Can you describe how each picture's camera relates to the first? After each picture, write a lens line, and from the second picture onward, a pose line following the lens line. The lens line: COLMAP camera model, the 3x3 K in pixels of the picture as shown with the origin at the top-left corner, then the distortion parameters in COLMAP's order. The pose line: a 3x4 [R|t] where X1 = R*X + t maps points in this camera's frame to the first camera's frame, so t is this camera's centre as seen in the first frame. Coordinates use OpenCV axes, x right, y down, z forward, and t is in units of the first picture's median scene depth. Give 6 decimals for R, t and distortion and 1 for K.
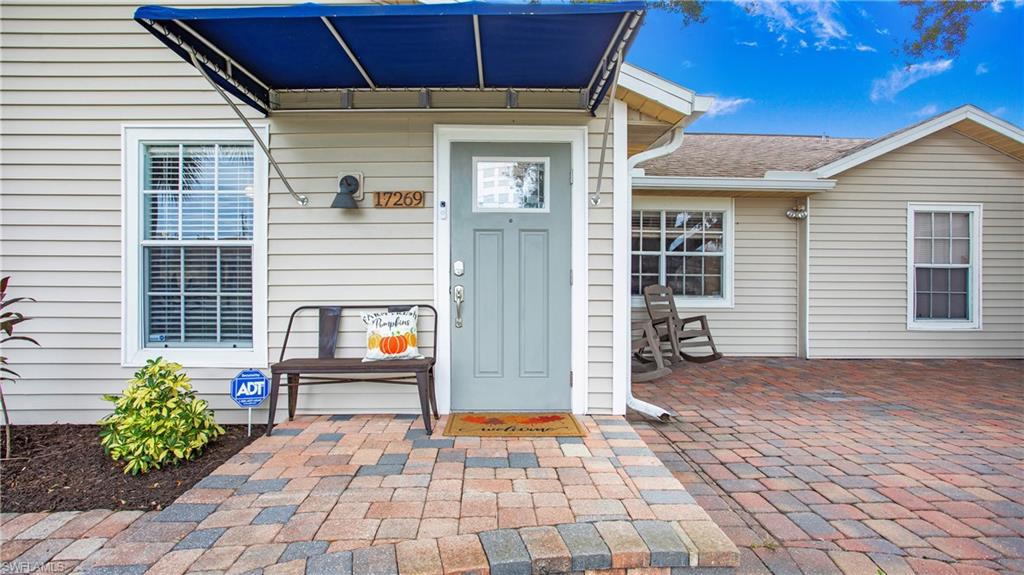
lens RADIAL K [[490.1, 0, 512.0], [0, 490.1, 287.5], [0, 0, 1]] dist [-0.026200, 0.000452]
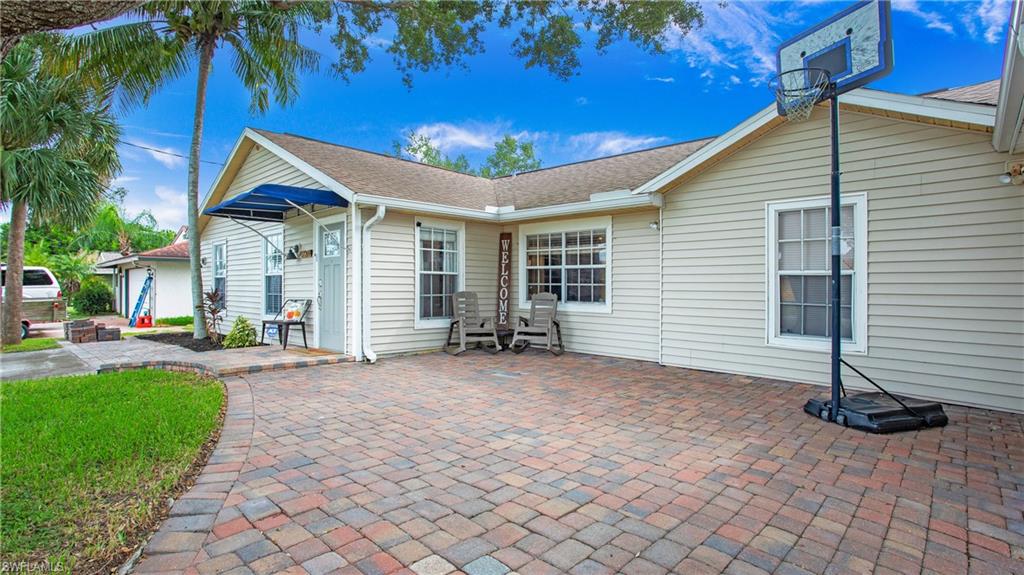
lens RADIAL K [[490.1, 0, 512.0], [0, 490.1, 287.5], [0, 0, 1]] dist [-0.026200, 0.000452]
pose [[0.701321, 0.002919, -0.712839, 1.224178], [-0.010645, 0.999923, -0.006378, -0.009668], [0.712766, 0.012061, 0.701298, 0.043720]]
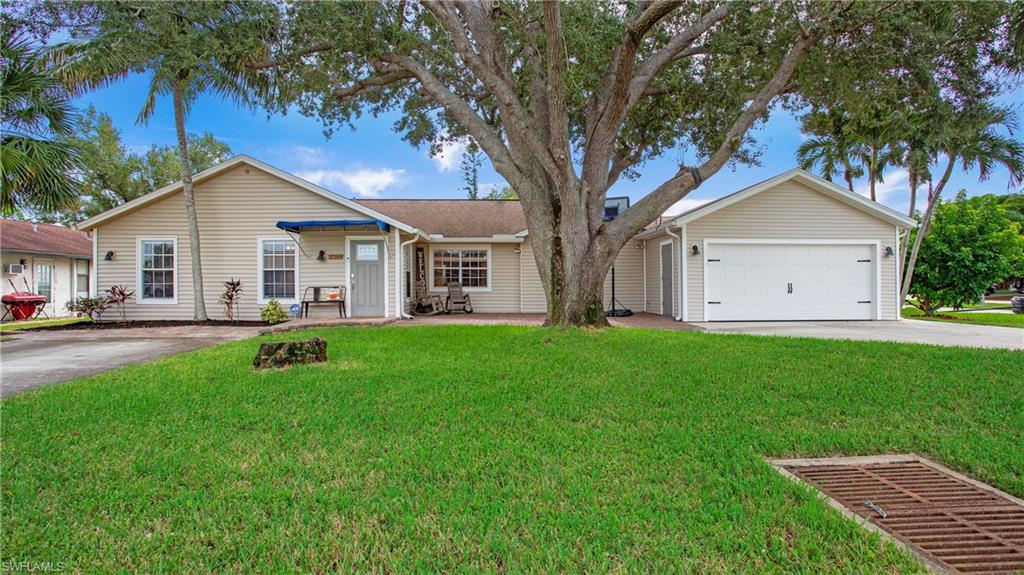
lens RADIAL K [[508.6, 0, 512.0], [0, 508.6, 287.5], [0, 0, 1]] dist [-0.041404, 0.000724]
pose [[0.999885, -0.007679, -0.013083, 0.651381], [0.007534, 0.999910, -0.011089, 0.056186], [0.013166, 0.010989, 0.999853, -1.580892]]
